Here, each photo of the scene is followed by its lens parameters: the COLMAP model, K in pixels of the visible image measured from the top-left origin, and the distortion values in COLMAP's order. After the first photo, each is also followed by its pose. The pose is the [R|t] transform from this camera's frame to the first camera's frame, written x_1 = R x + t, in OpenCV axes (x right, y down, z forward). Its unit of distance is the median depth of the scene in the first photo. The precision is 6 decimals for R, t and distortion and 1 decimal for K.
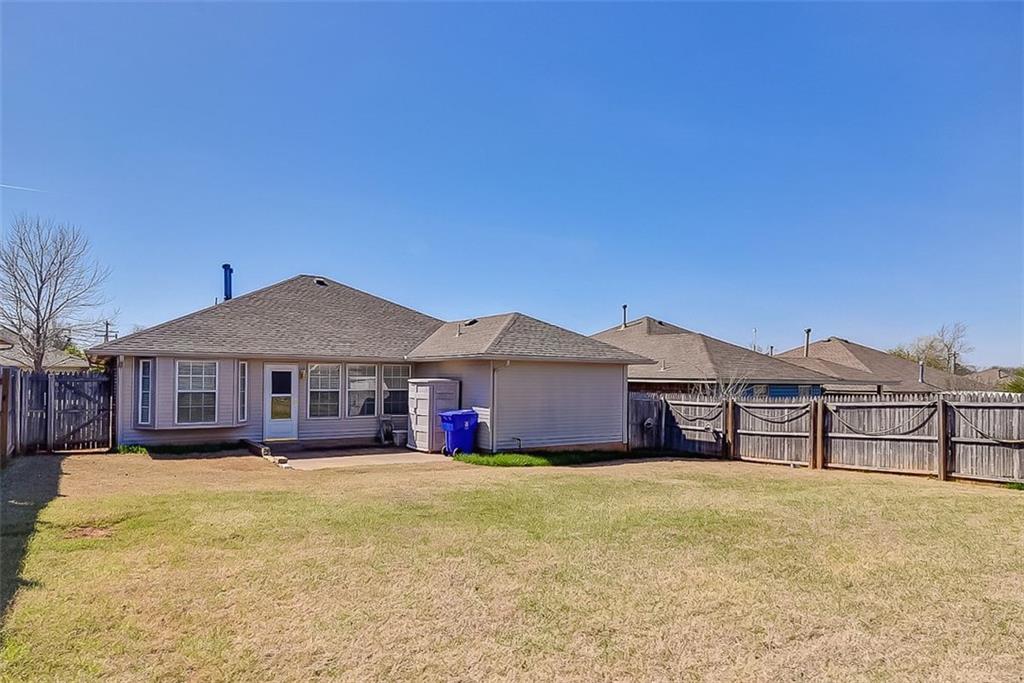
lens RADIAL K [[601.2, 0, 507.7], [0, 601.2, 375.5], [0, 0, 1]] dist [0.001859, 0.001040]
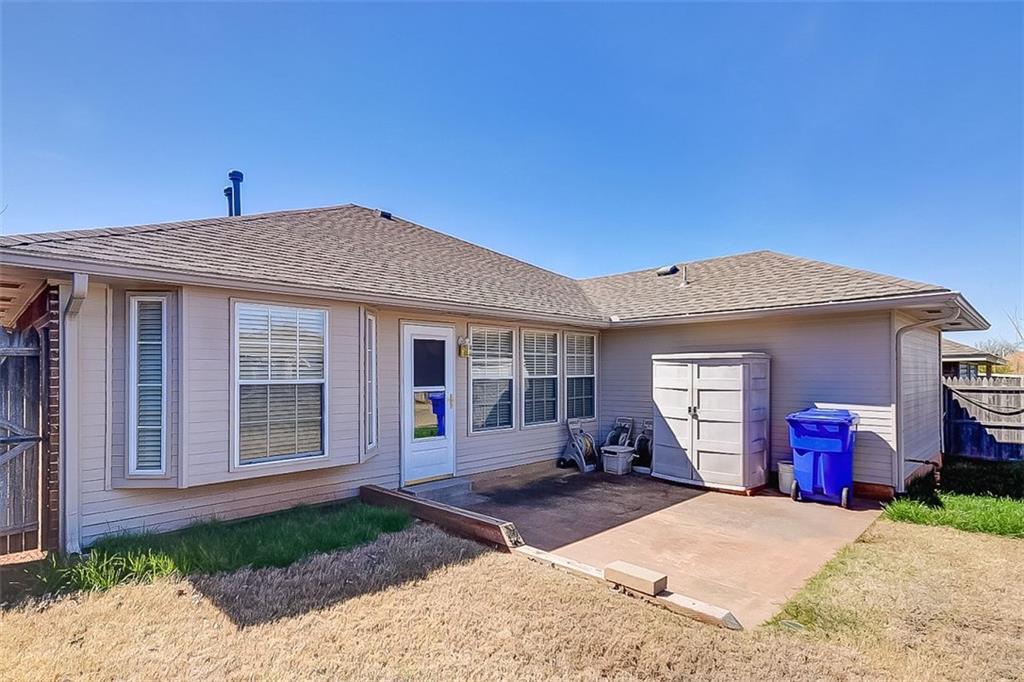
lens RADIAL K [[510.9, 0, 501.5], [0, 510.9, 369.9], [0, 0, 1]] dist [-0.001824, -0.000369]
pose [[0.979358, -0.011880, 0.201785, -0.410604], [0.012118, 0.999927, 0.000060, 0.018512], [-0.201771, 0.002386, 0.979430, 0.590920]]
